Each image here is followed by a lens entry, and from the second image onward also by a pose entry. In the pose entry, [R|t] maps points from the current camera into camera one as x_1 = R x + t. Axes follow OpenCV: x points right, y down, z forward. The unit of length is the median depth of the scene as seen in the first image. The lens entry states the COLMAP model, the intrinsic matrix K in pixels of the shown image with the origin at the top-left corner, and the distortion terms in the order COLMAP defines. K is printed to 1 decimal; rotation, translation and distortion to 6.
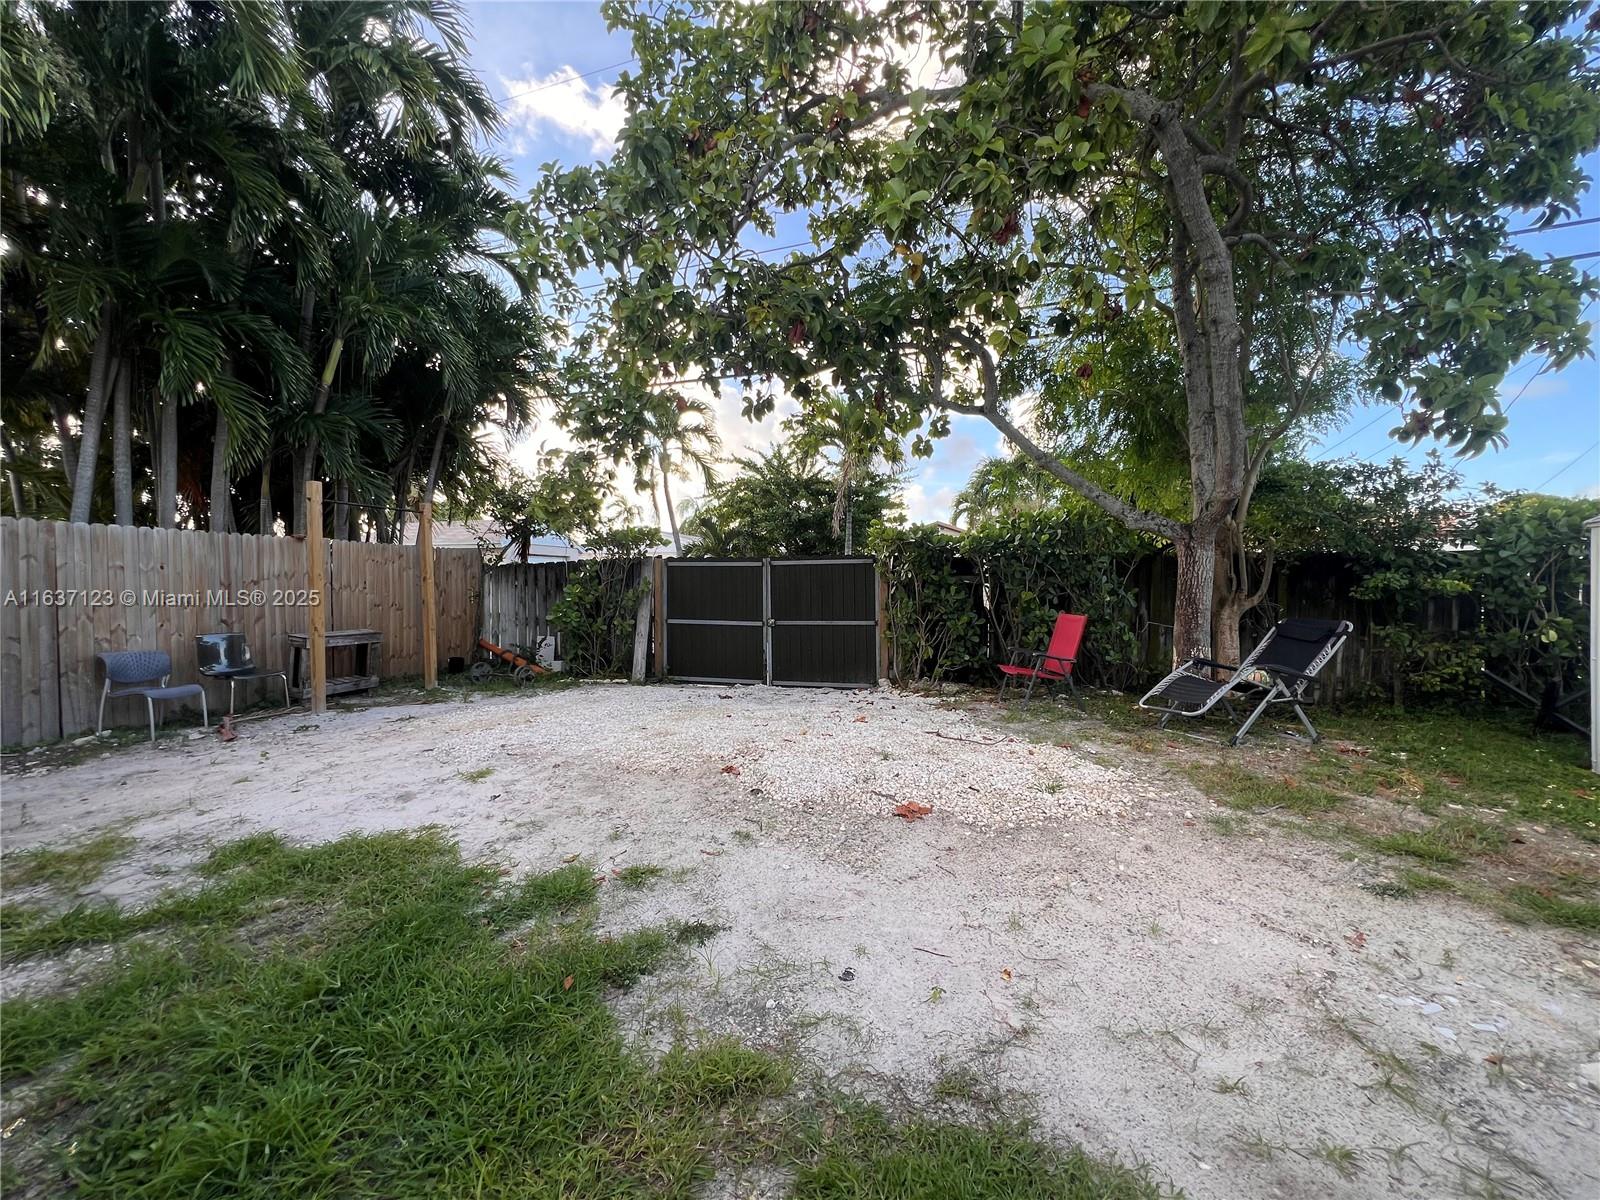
lens RADIAL K [[647.9, 0, 800.7], [0, 647.9, 592.4], [0, 0, 1]] dist [0.001682, -0.000012]
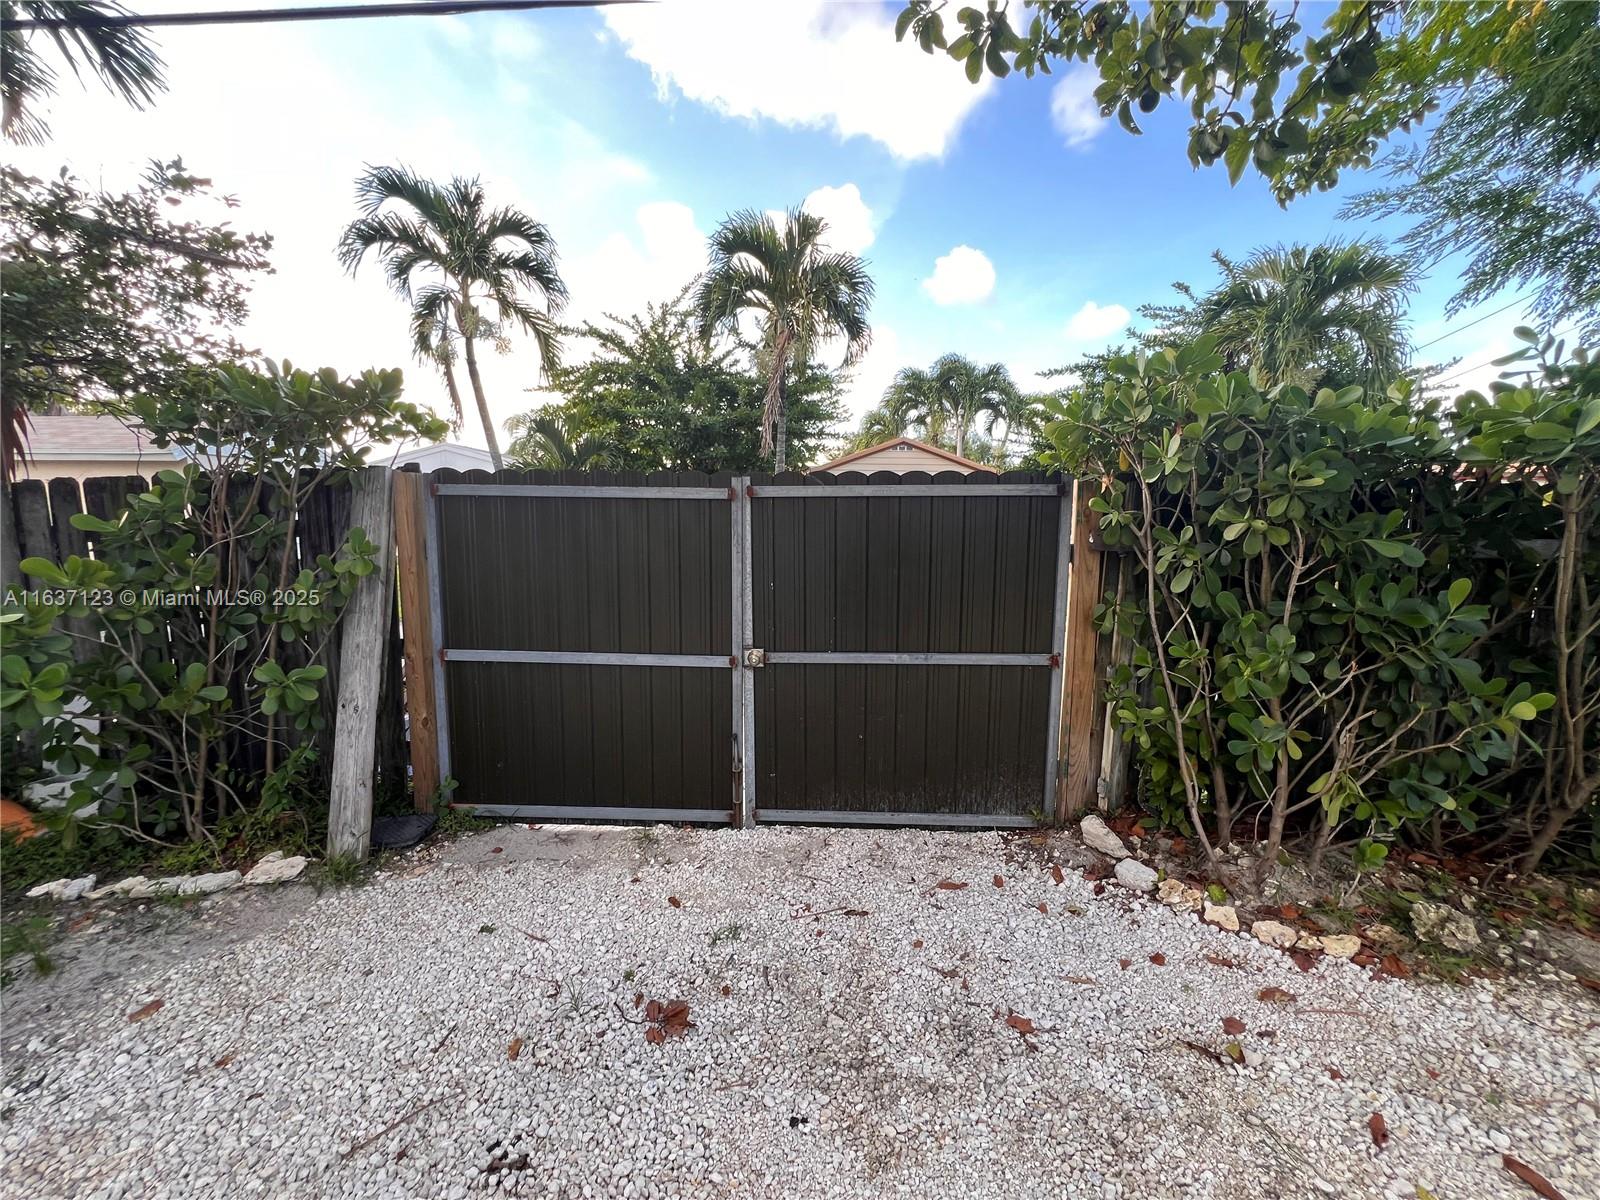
lens RADIAL K [[647.9, 0, 798.7], [0, 647.9, 592.9], [0, 0, 1]] dist [0.001682, -0.000012]
pose [[0.974234, -0.017939, 0.224826, -0.054302], [-0.004749, 0.994979, 0.099969, -0.013700], [-0.225491, -0.098461, 0.969257, 0.344466]]
